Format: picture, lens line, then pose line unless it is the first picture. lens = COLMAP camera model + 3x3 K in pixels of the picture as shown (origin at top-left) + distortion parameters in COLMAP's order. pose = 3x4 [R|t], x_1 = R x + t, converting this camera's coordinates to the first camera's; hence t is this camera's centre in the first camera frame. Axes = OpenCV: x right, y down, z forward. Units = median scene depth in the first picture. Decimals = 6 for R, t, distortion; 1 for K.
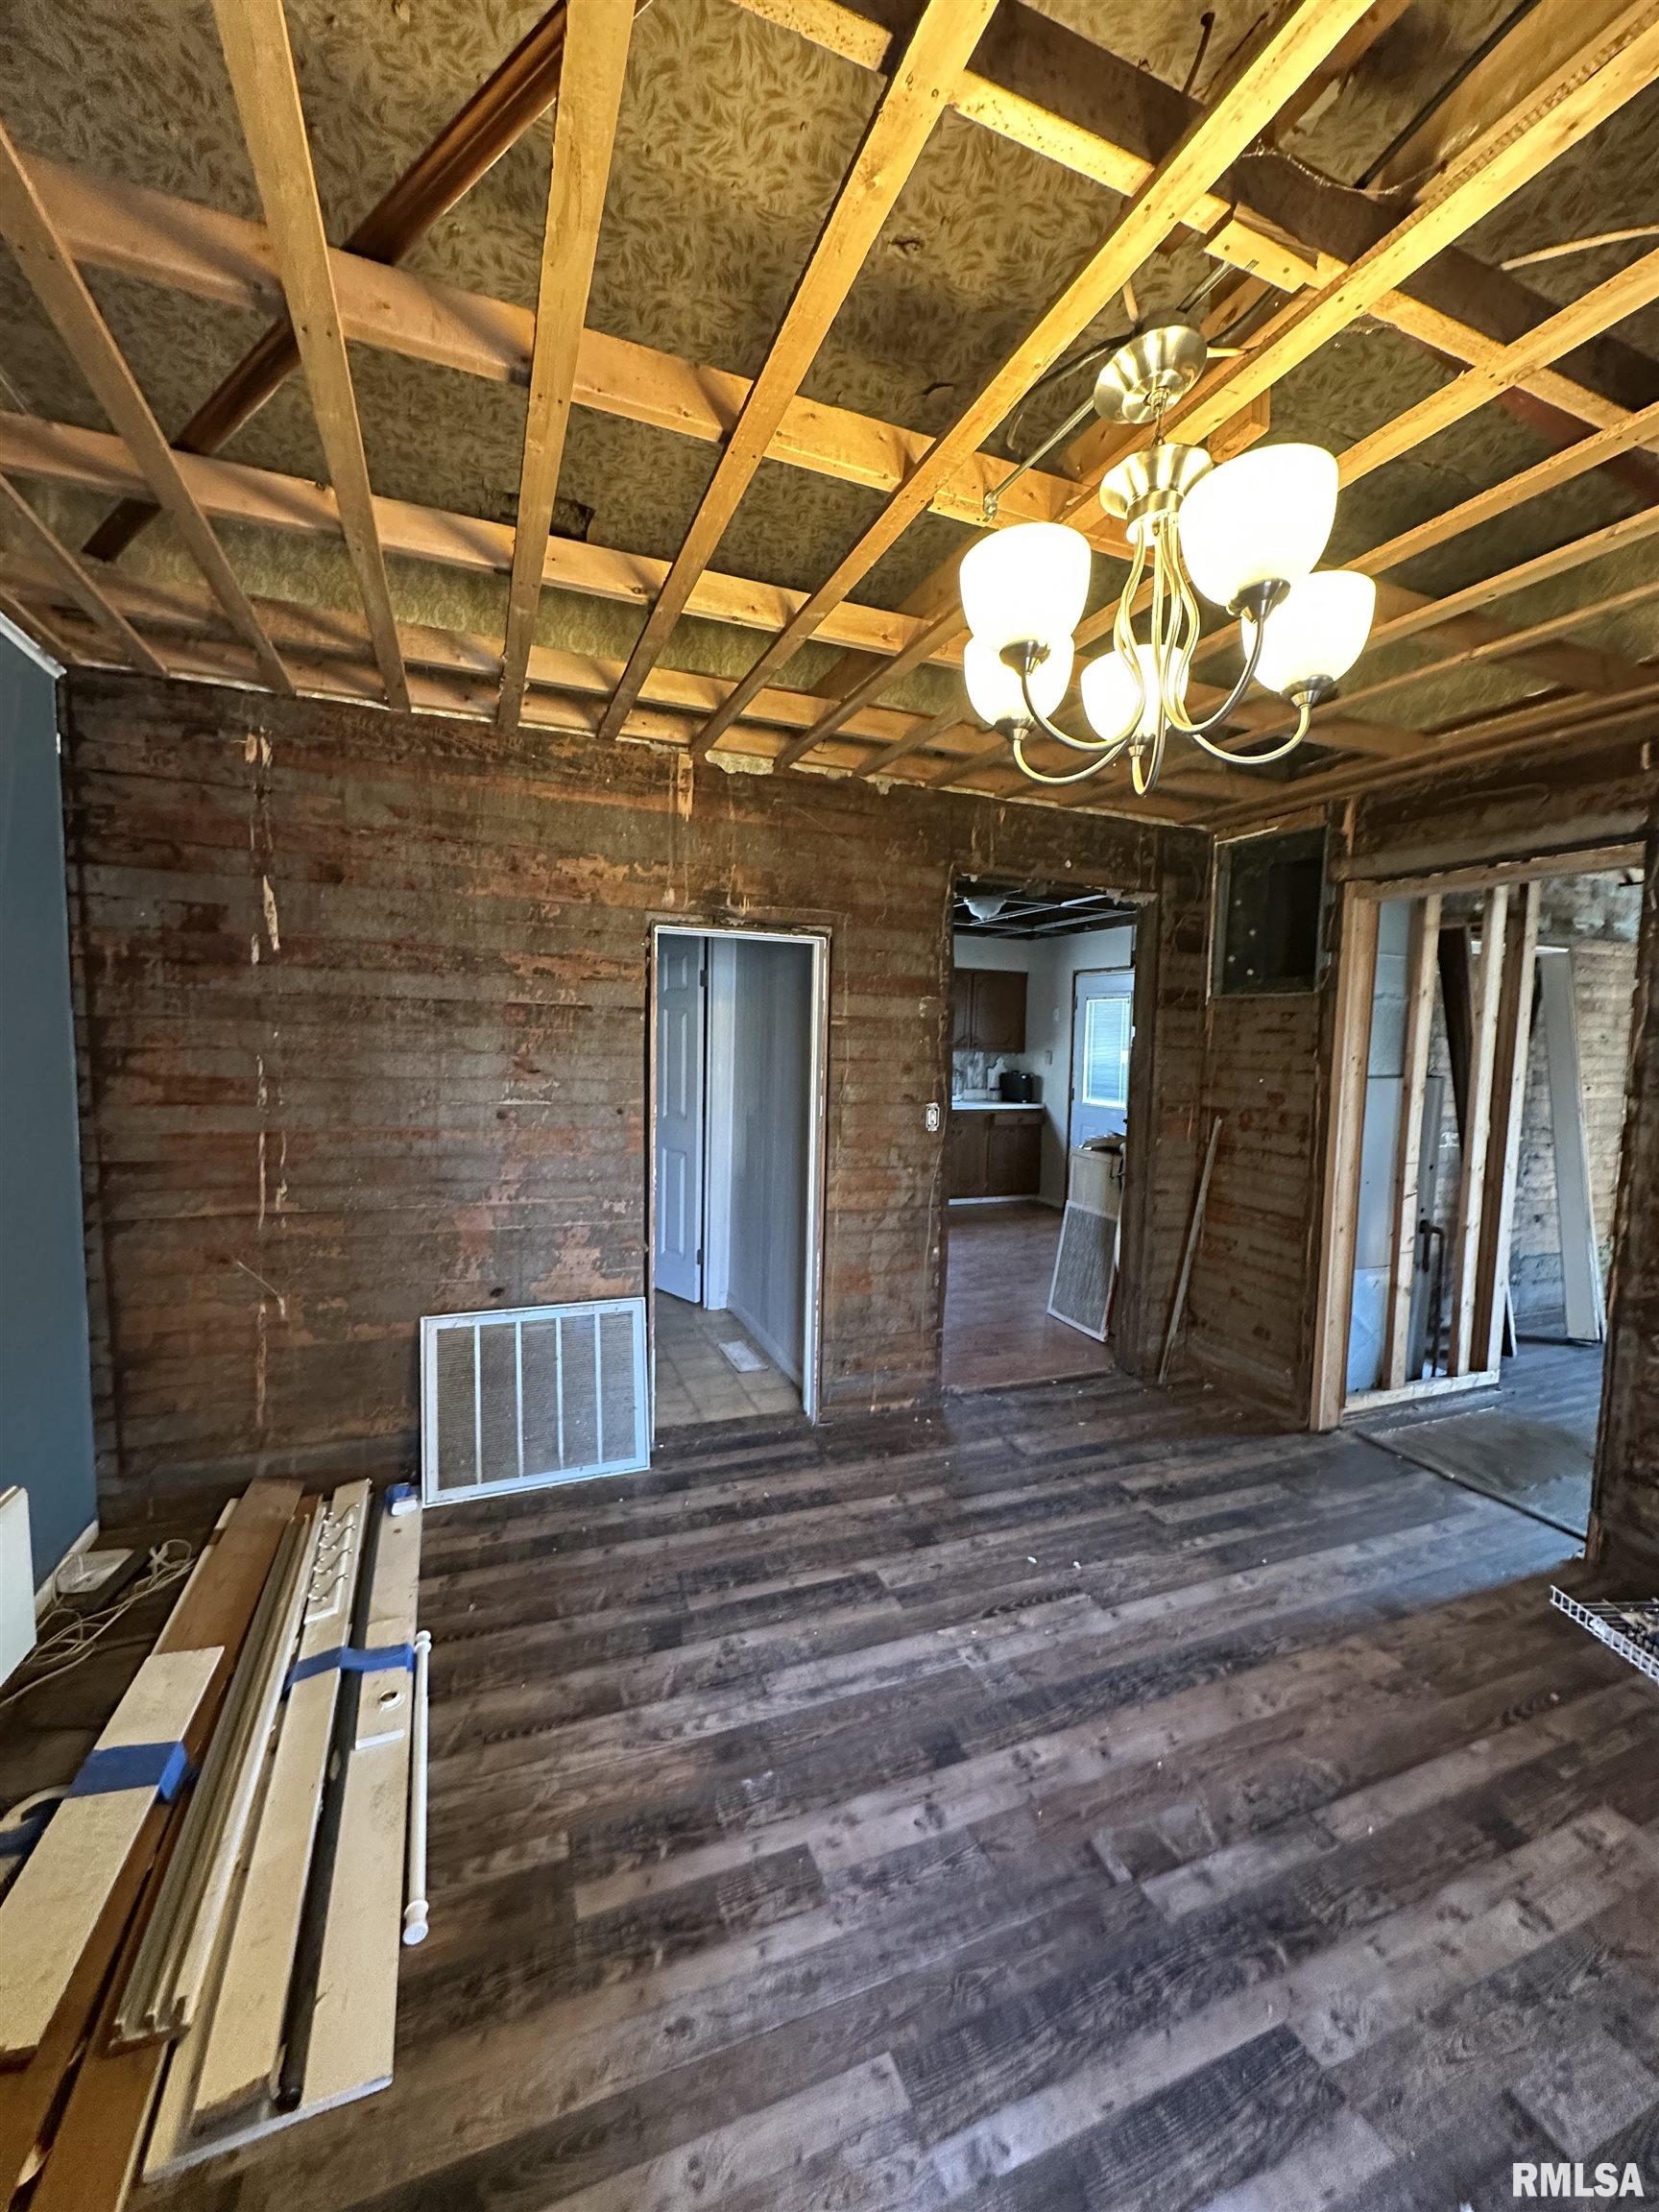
lens RADIAL K [[882.9, 0, 830.5], [0, 882.9, 1106.9], [0, 0, 1]] dist [-0.001102, 0.000266]
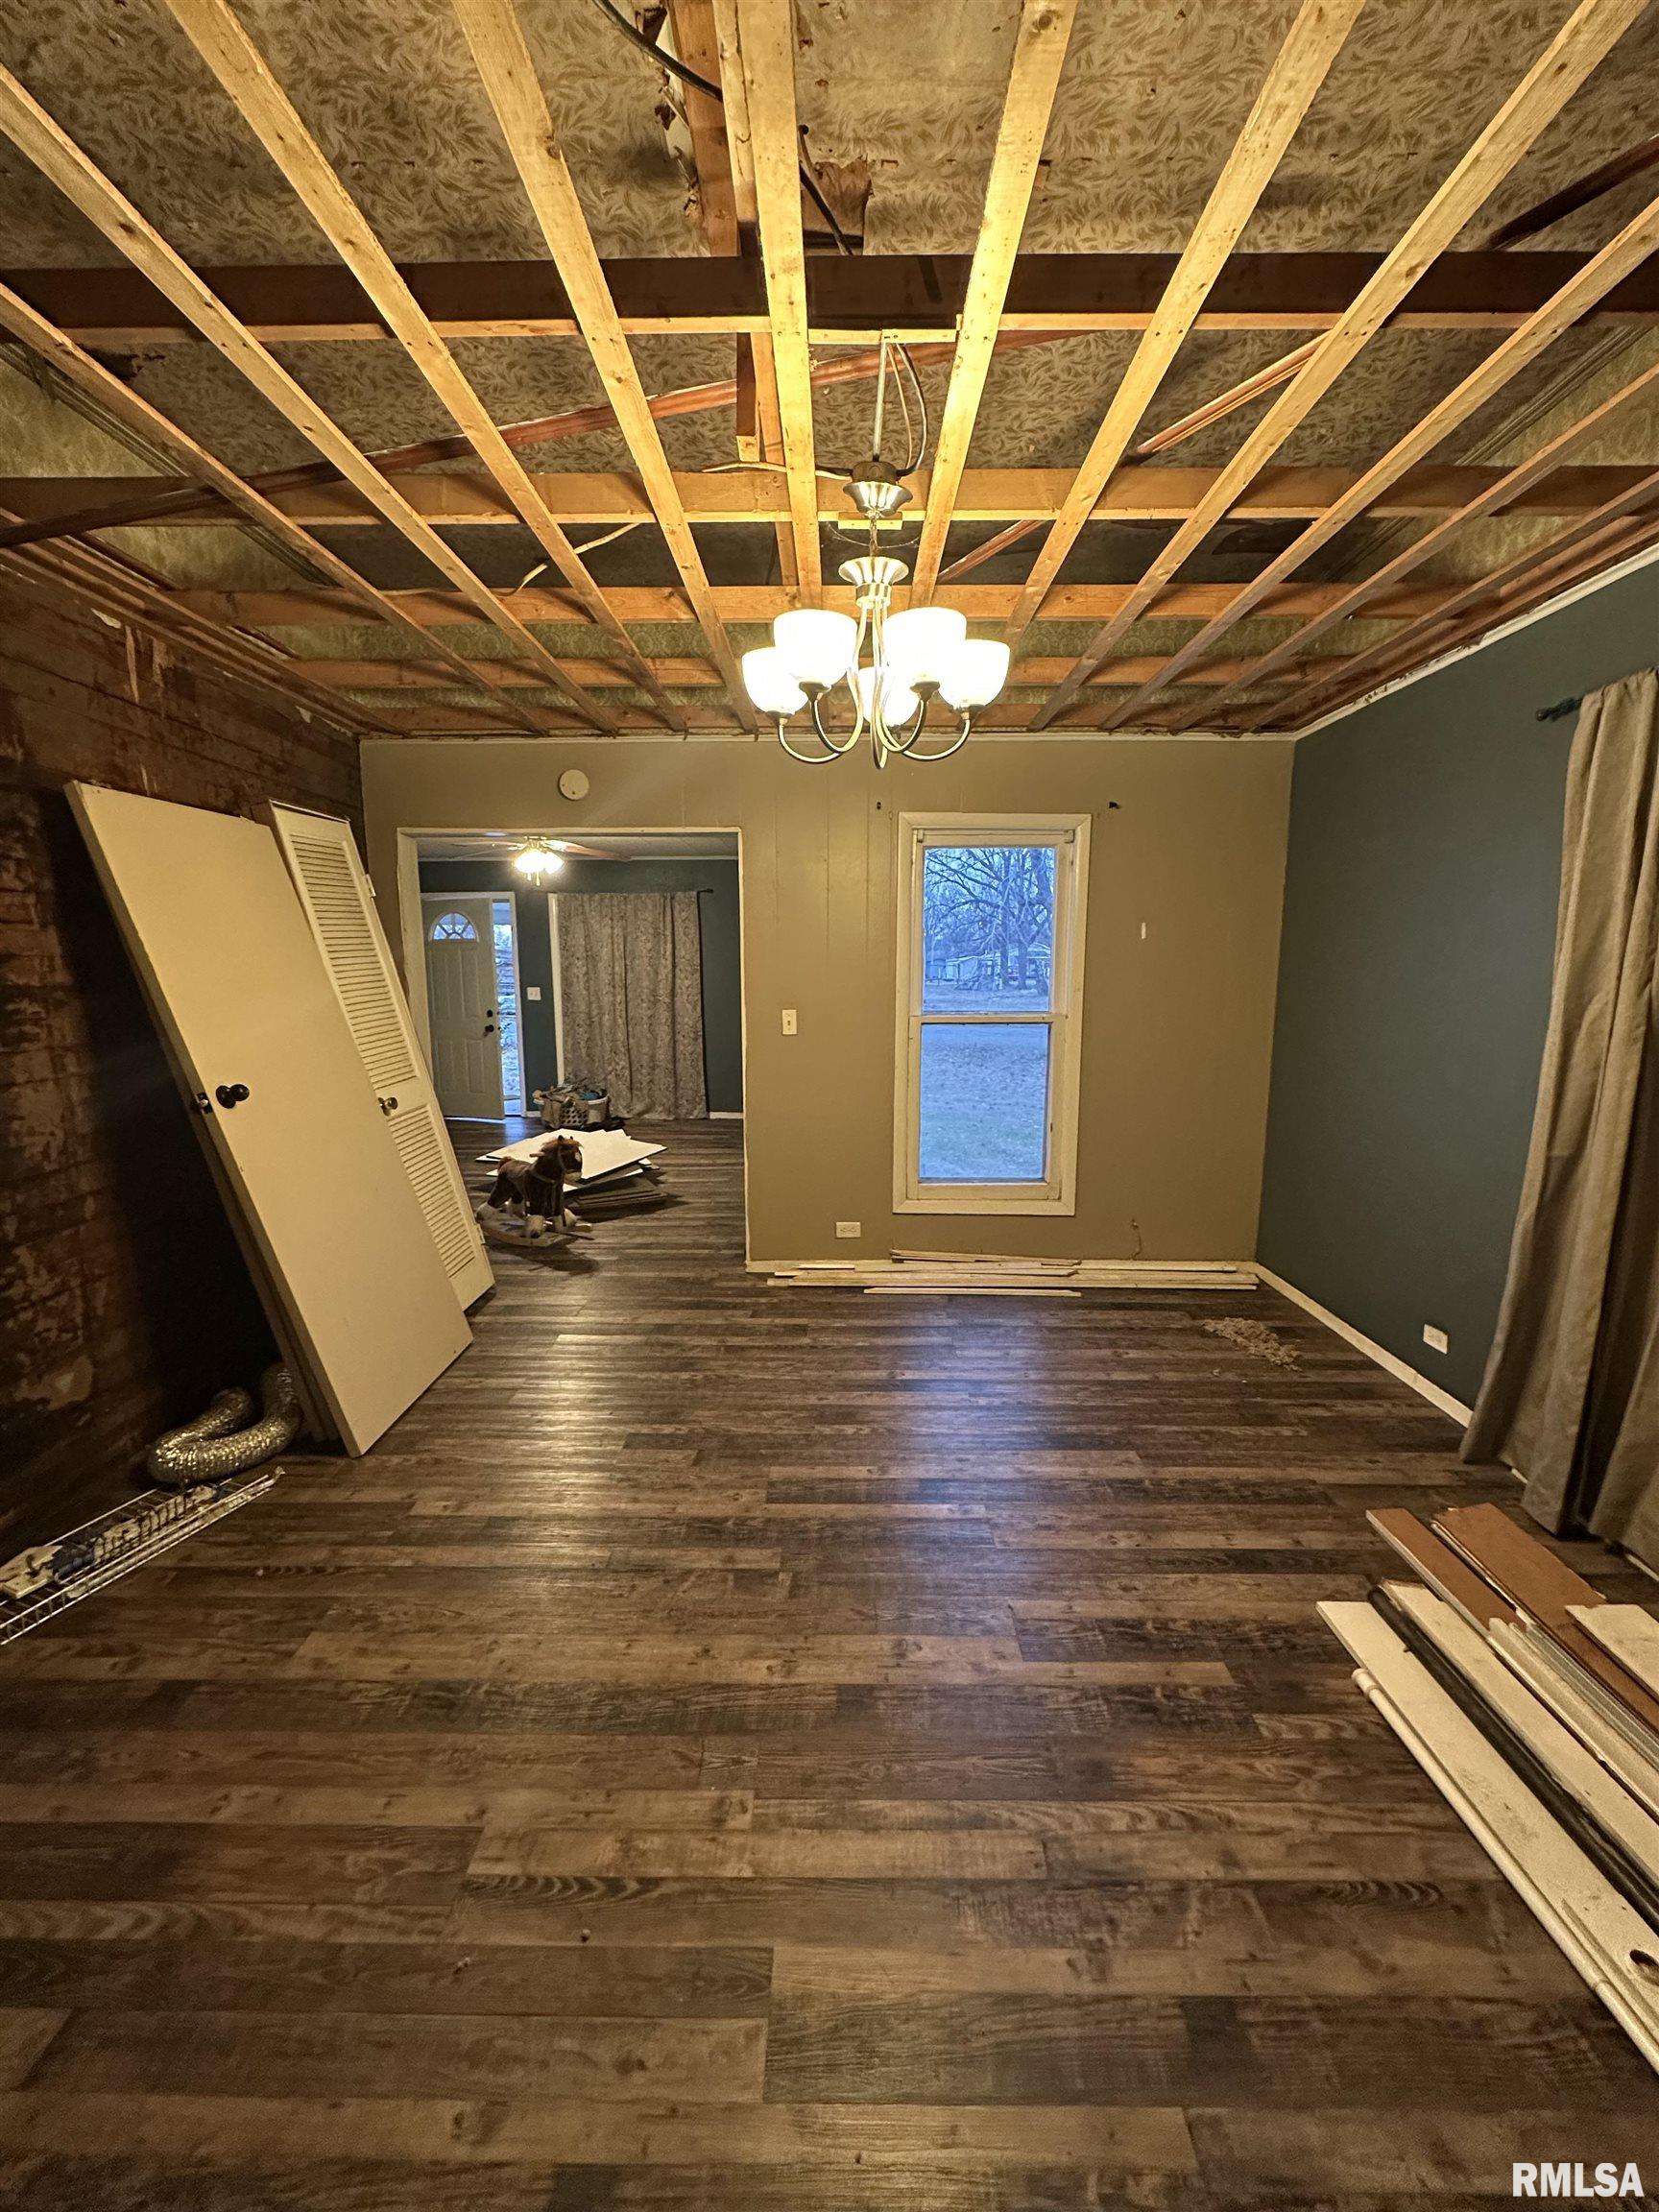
lens RADIAL K [[882.9, 0, 825.9], [0, 882.9, 1115.2], [0, 0, 1]] dist [-0.001102, 0.000266]
pose [[-0.919048, -0.087813, 0.384240, -0.133223], [0.011592, 0.968422, 0.249046, -0.093249], [-0.393976, 0.233340, -0.889008, 1.550418]]
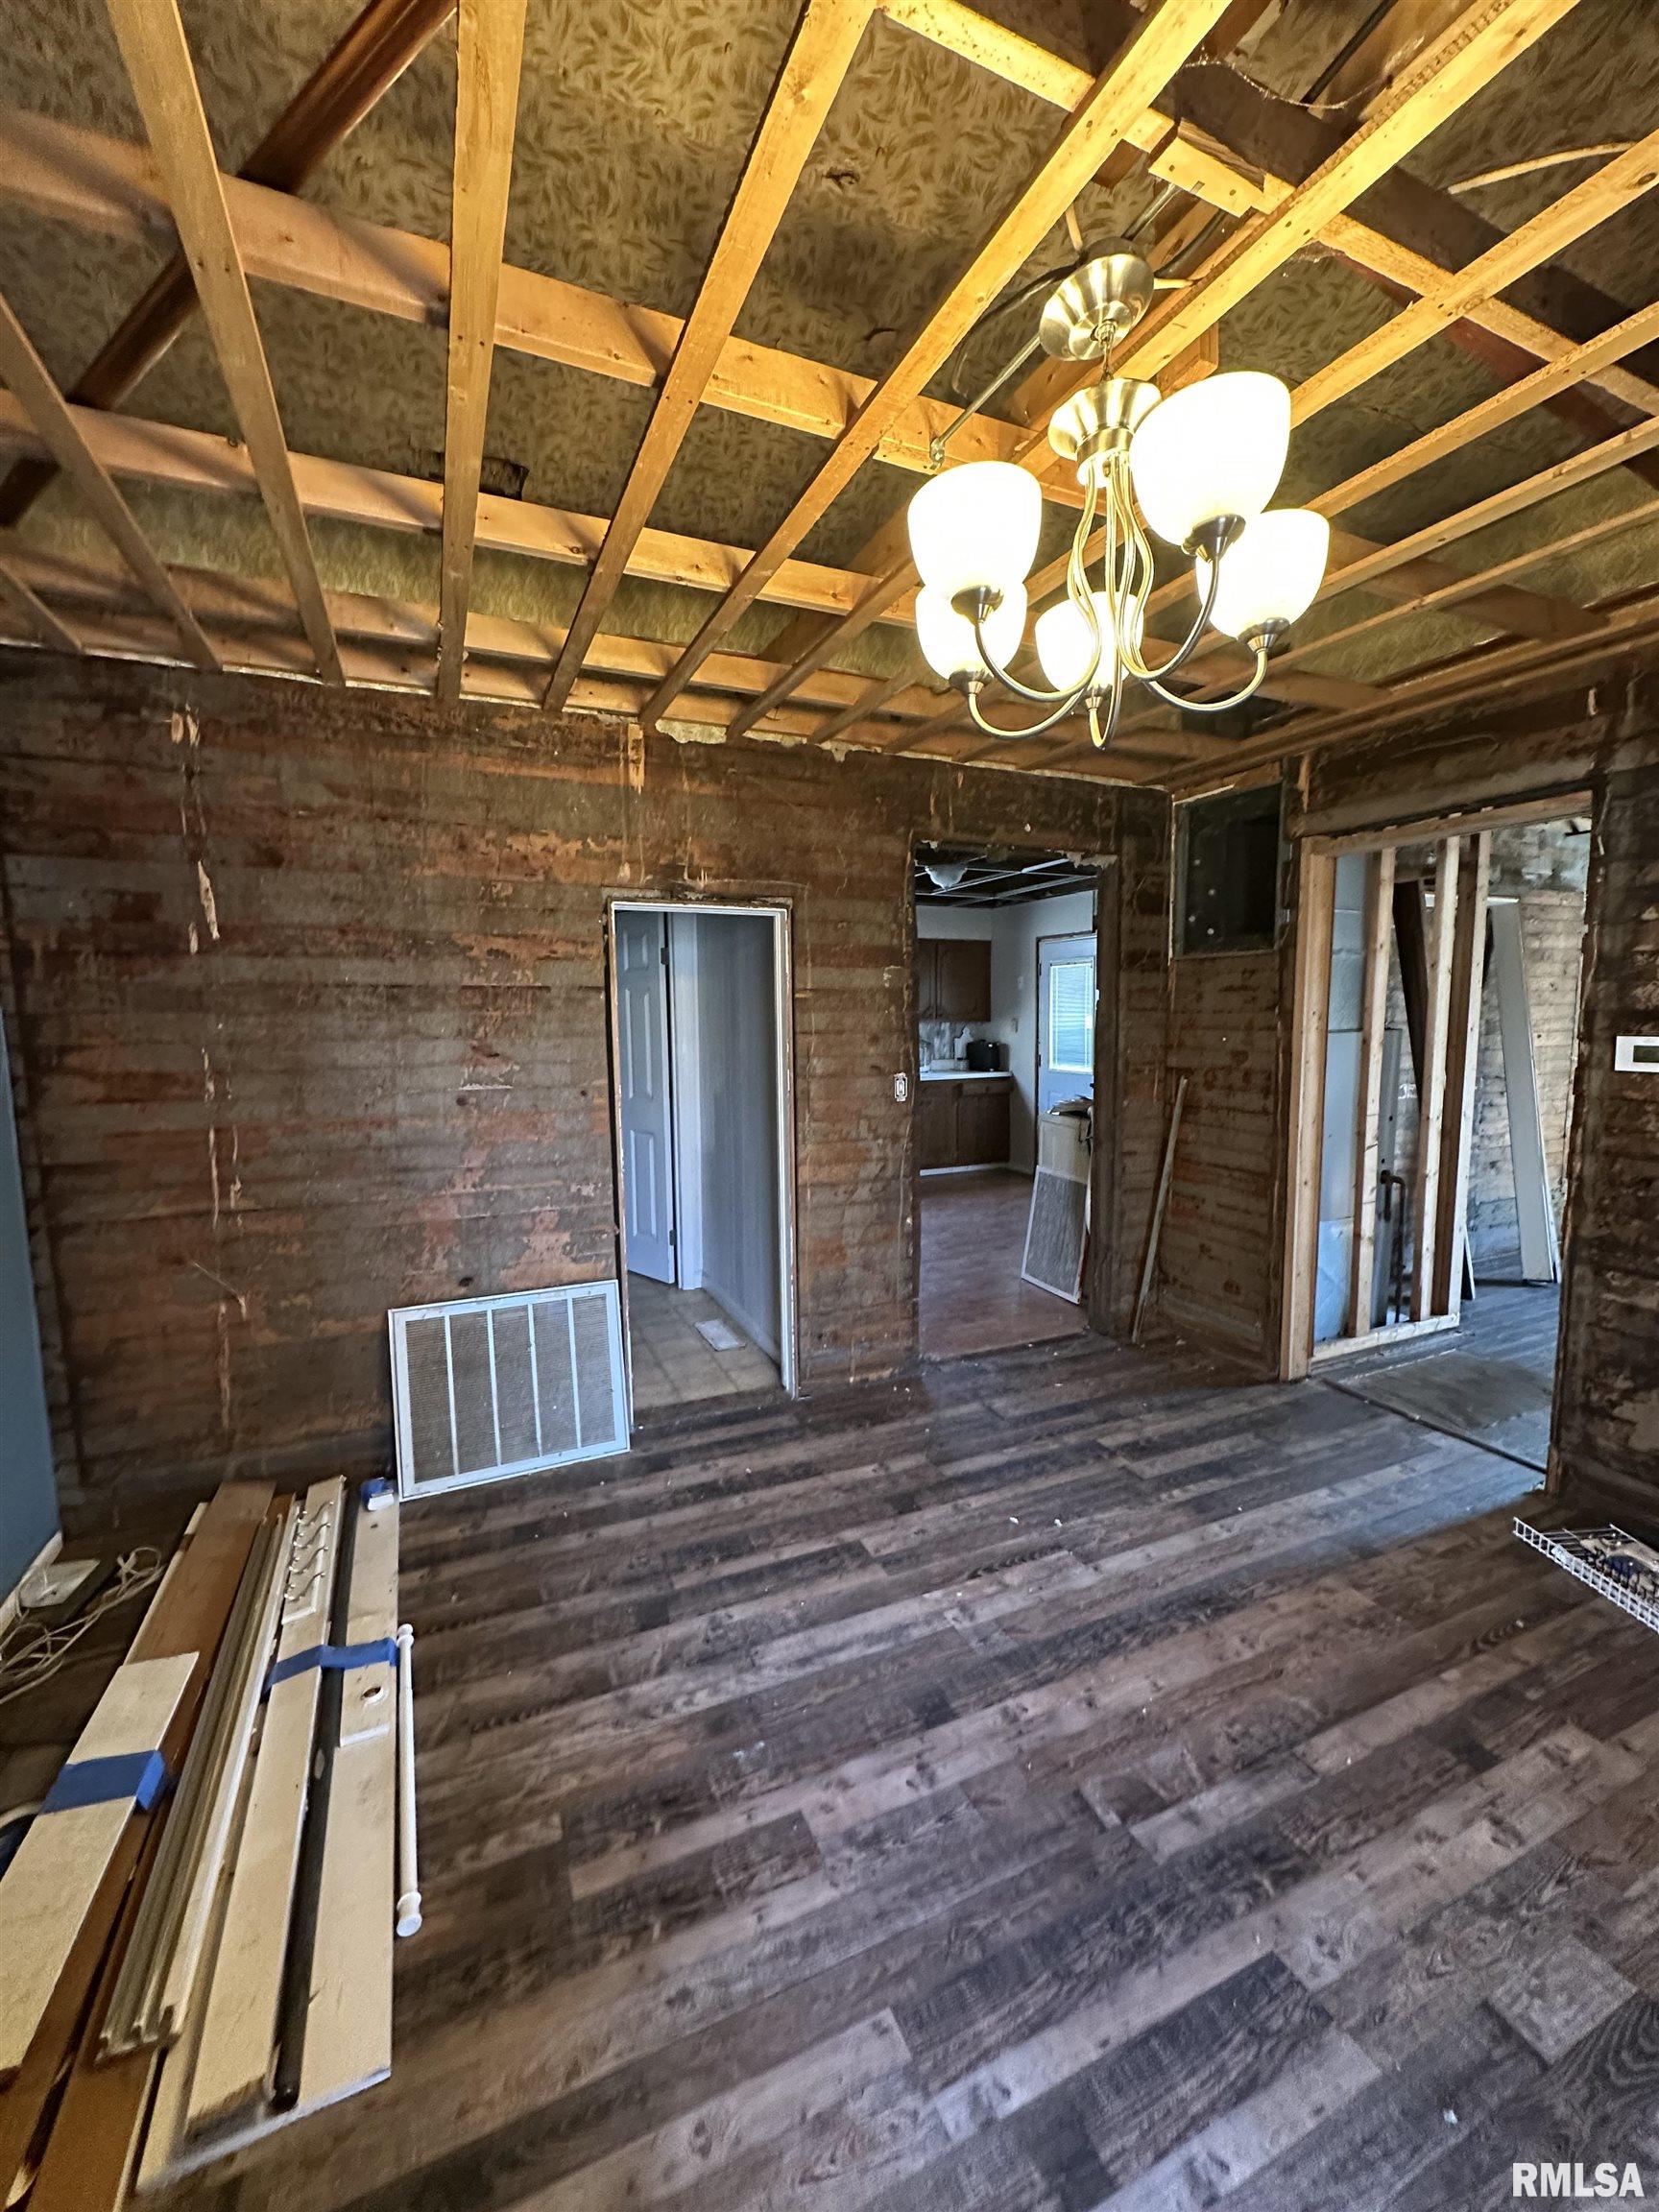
lens RADIAL K [[882.9, 0, 830.1], [0, 882.9, 1108.2], [0, 0, 1]] dist [-0.001102, 0.000266]
pose [[0.998692, -0.038503, 0.033640, 0.002801], [0.037544, 0.998883, 0.028685, 0.006633], [-0.034706, -0.027384, 0.999022, 0.012758]]
